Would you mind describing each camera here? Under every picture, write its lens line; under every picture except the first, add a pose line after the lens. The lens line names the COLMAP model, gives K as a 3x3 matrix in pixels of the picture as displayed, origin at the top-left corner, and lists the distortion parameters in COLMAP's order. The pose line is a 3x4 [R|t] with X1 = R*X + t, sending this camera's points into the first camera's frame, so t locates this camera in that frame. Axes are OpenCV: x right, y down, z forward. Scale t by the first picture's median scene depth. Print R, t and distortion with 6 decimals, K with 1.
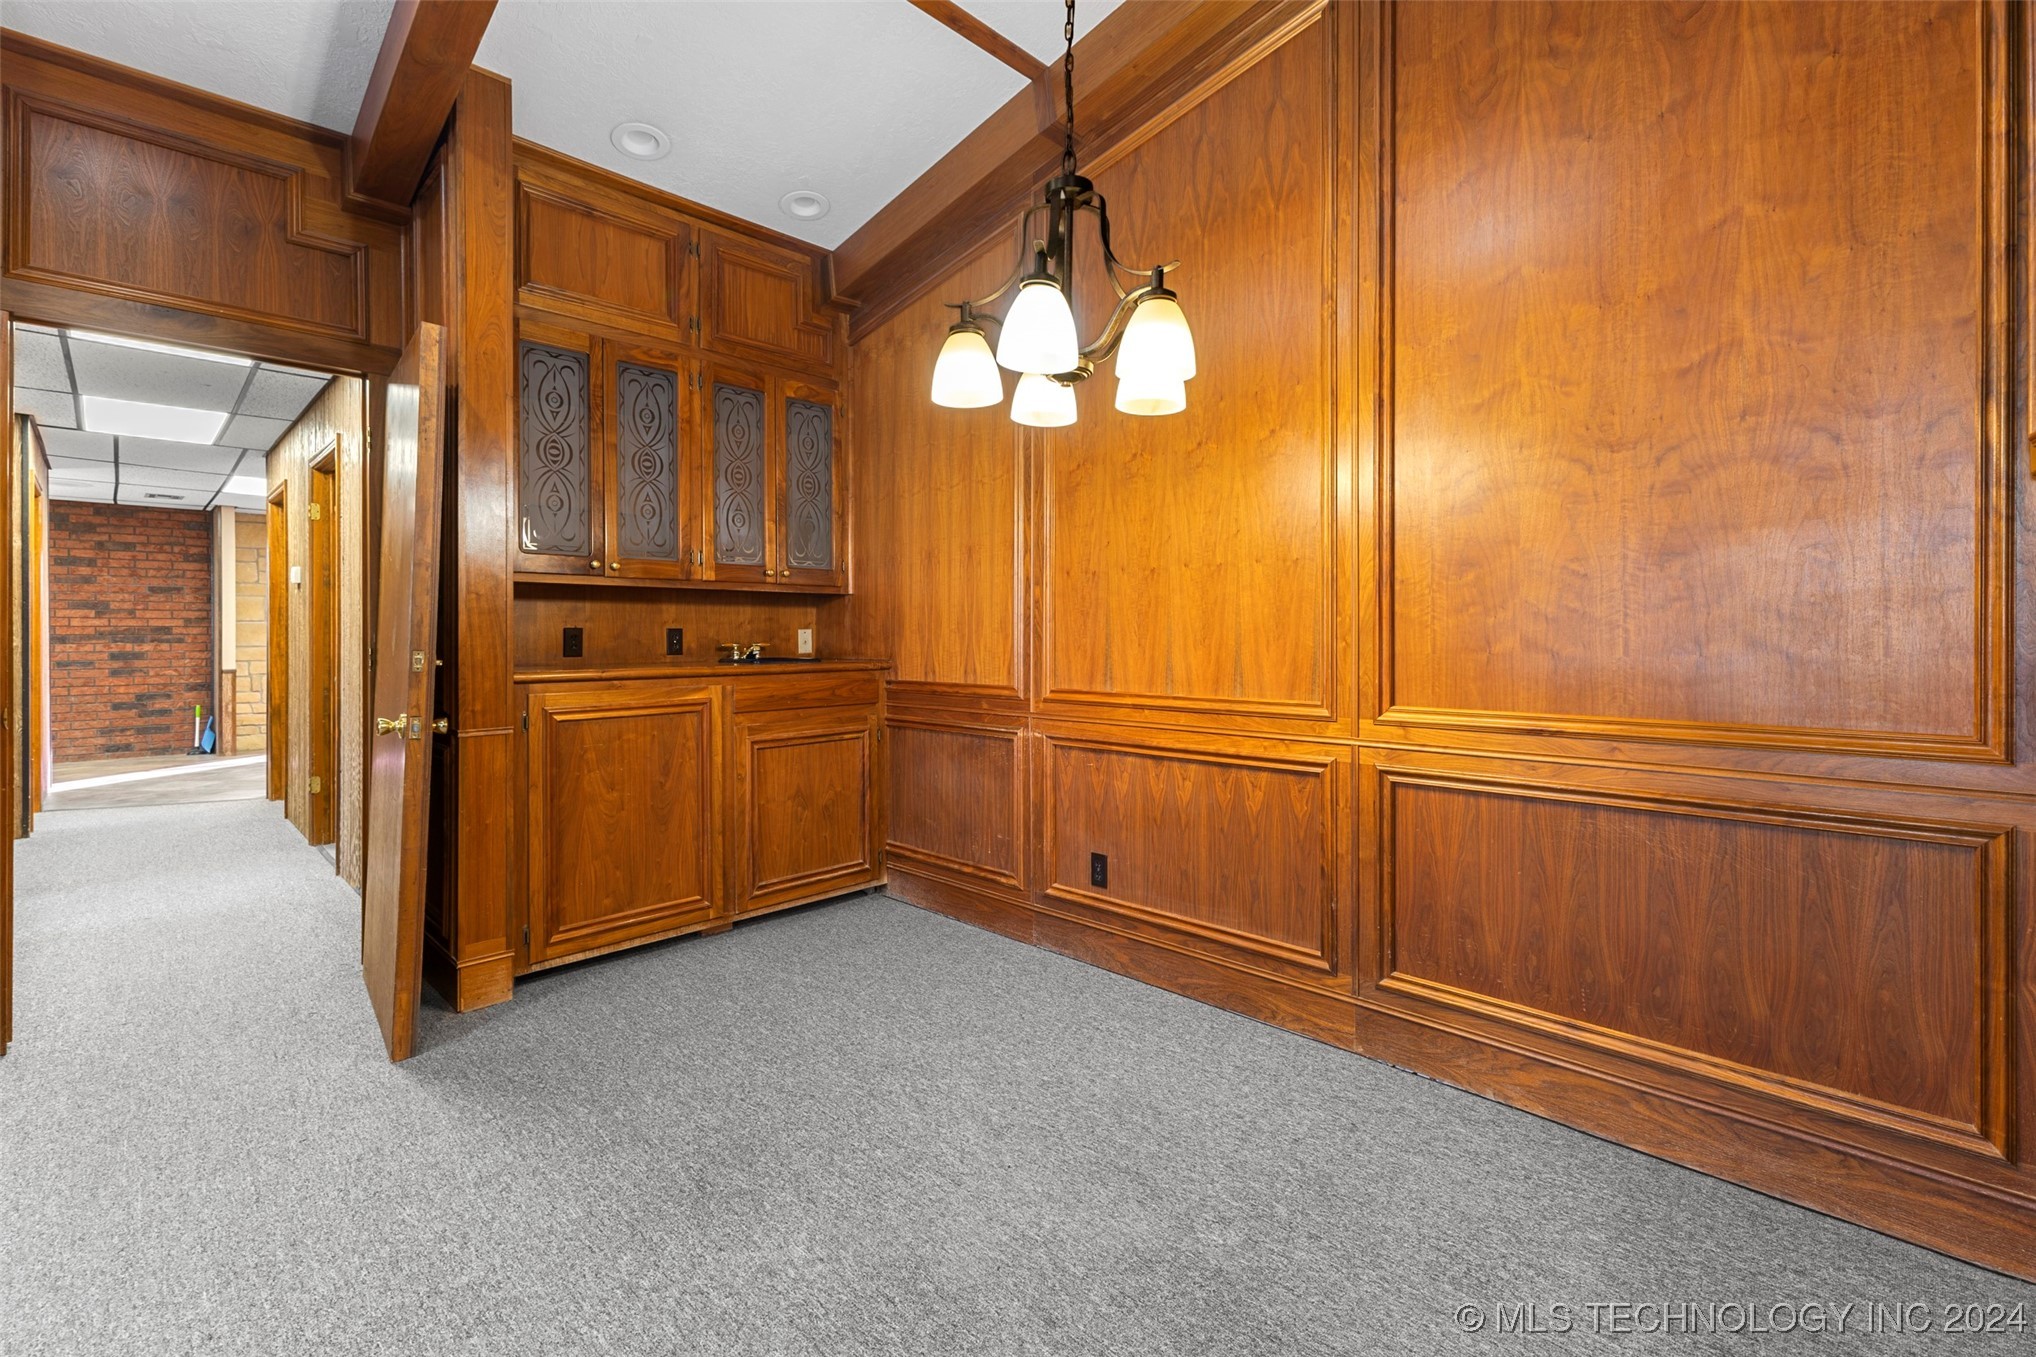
lens RADIAL K [[883.9, 0, 1010.9], [0, 883.9, 638.6], [0, 0, 1]] dist [0.008733, -0.001912]
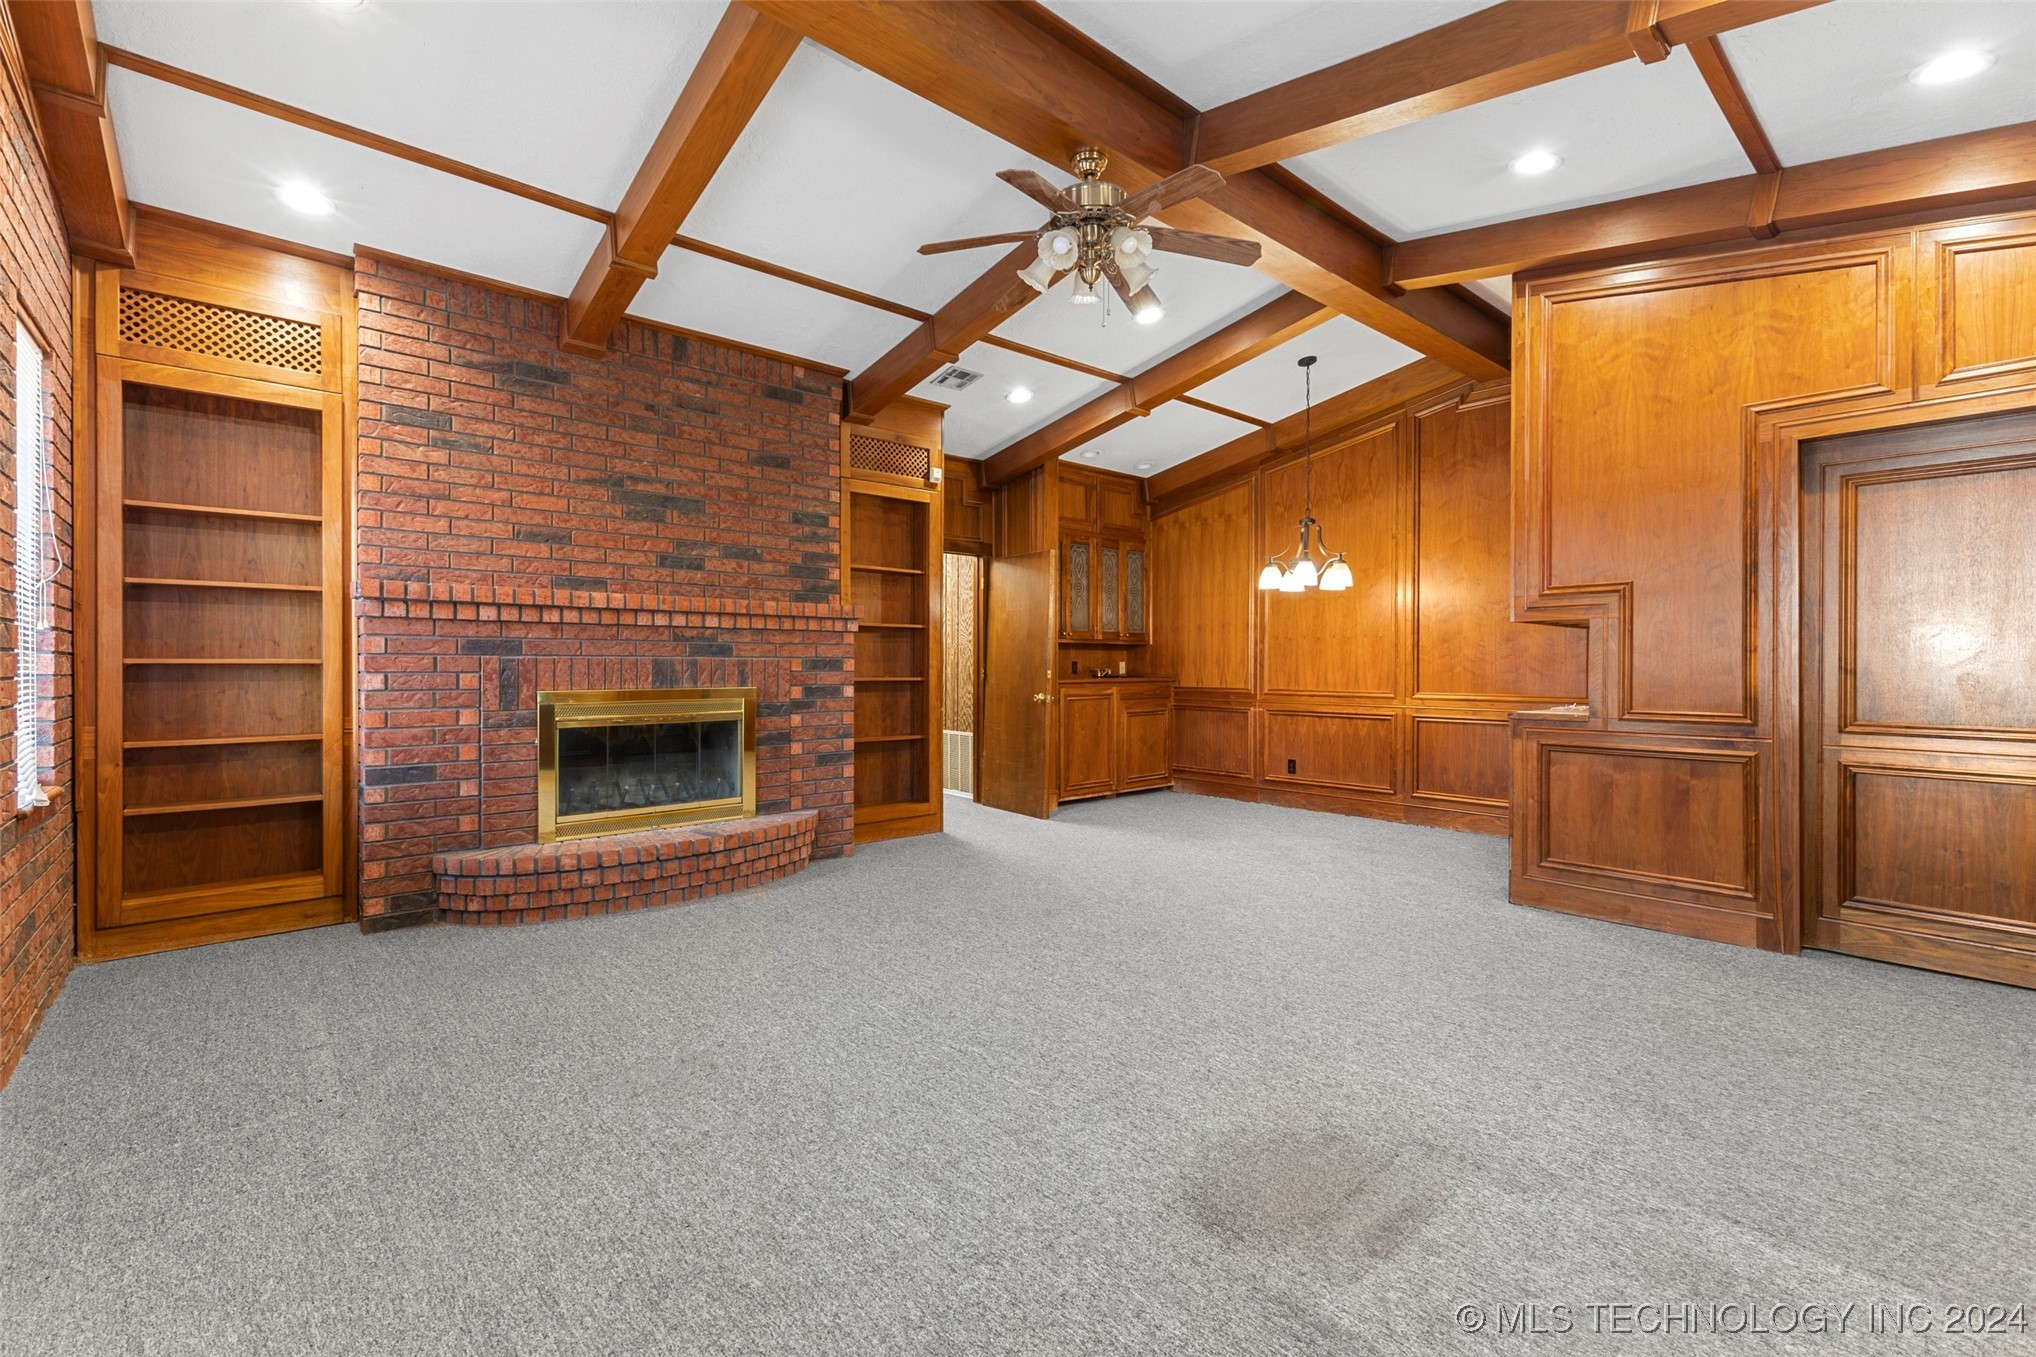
lens RADIAL K [[883.9, 0, 1018.0], [0, 883.9, 670.3], [0, 0, 1]] dist [0.008733, -0.001912]
pose [[0.998739, 0.003582, -0.050080, -0.497285], [-0.003326, 0.999981, 0.005183, -0.000846], [0.050098, -0.005009, 0.998732, -1.340366]]
